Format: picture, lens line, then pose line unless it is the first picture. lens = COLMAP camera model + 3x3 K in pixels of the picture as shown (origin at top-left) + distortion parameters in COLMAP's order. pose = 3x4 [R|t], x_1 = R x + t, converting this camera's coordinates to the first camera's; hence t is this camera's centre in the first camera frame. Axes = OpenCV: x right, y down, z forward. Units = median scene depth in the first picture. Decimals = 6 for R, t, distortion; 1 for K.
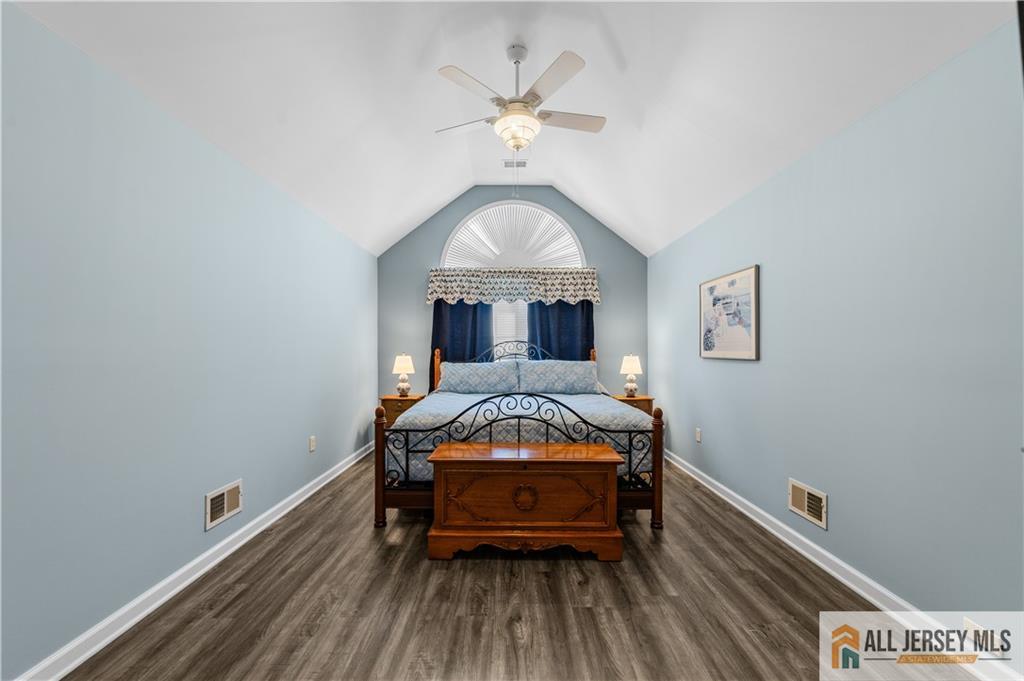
lens RADIAL K [[401.3, 0, 512.7], [0, 401.3, 344.5], [0, 0, 1]] dist [-0.002661, 0.000515]
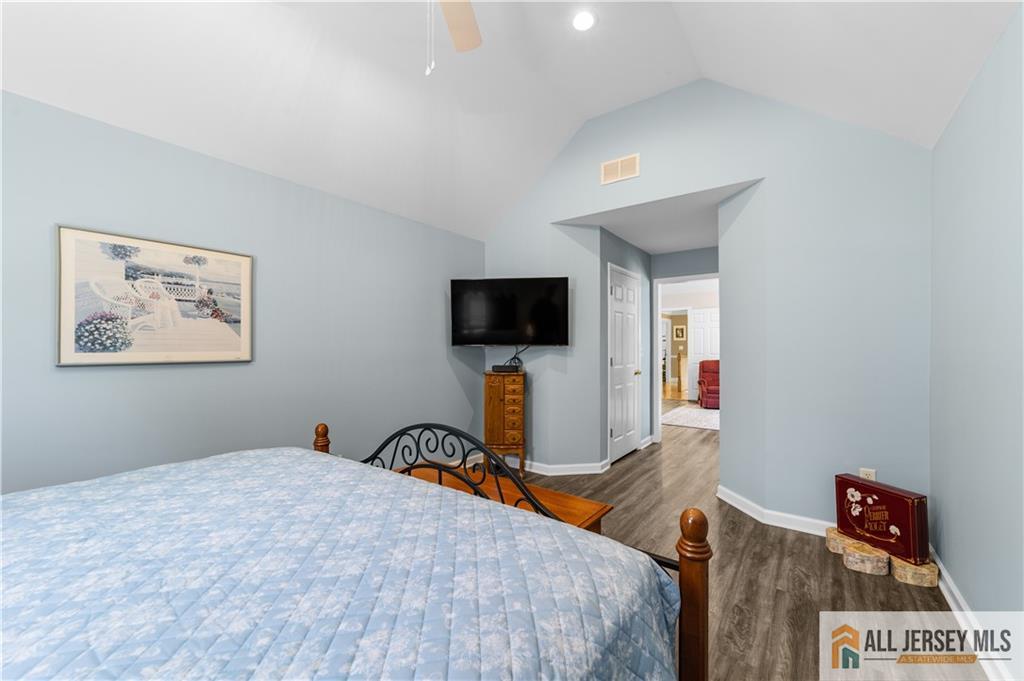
lens RADIAL K [[401.3, 0, 512.3], [0, 401.3, 346.2], [0, 0, 1]] dist [-0.002661, 0.000515]
pose [[-0.799465, 0.004680, 0.600695, -0.381795], [-0.006048, 0.999856, -0.015840, 0.014911], [-0.600683, -0.016296, -0.799322, 1.282895]]
